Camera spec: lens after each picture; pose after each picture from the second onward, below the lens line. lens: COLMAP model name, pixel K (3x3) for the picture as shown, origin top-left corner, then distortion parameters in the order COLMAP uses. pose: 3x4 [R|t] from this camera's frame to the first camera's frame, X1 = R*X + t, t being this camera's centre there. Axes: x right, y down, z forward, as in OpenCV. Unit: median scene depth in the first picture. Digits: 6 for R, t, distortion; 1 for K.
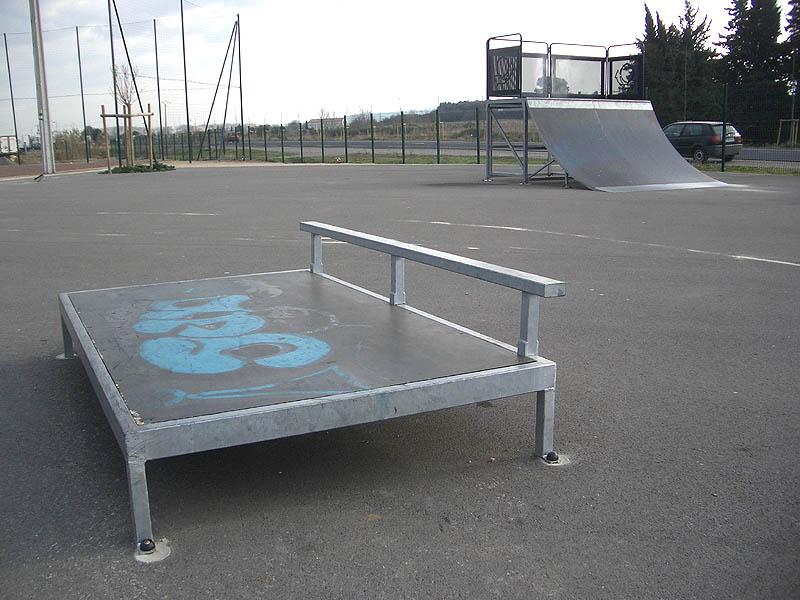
lens RADIAL K [[813.9, 0, 400.0], [0, 813.9, 300.0], [0, 0, 1]] dist [-0.237041, 0.319412]
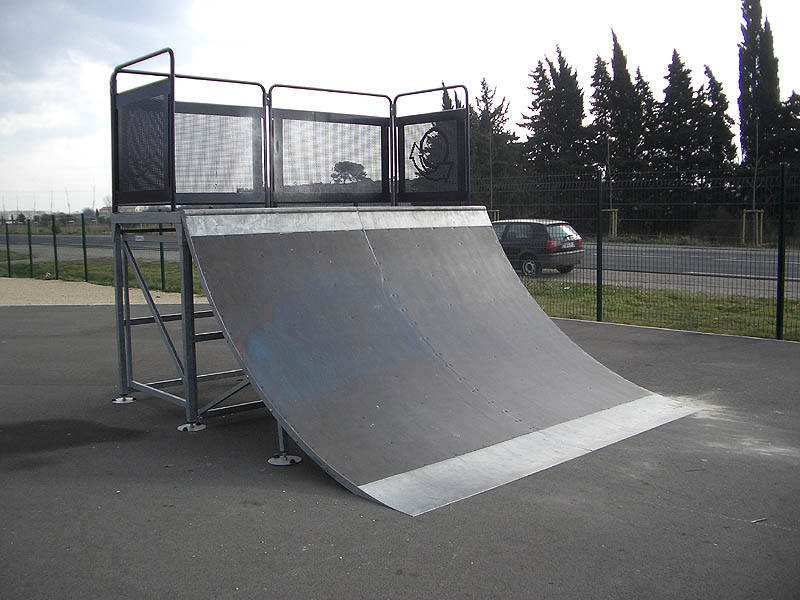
lens RADIAL K [[813.9, 0, 400.0], [0, 813.9, 300.0], [0, 0, 1]] dist [-0.237041, 0.319412]
pose [[0.970534, -0.022888, 0.239875, 0.083855], [0.047354, 0.994183, -0.096734, -0.085186], [-0.236266, 0.105243, 0.965972, 0.307415]]
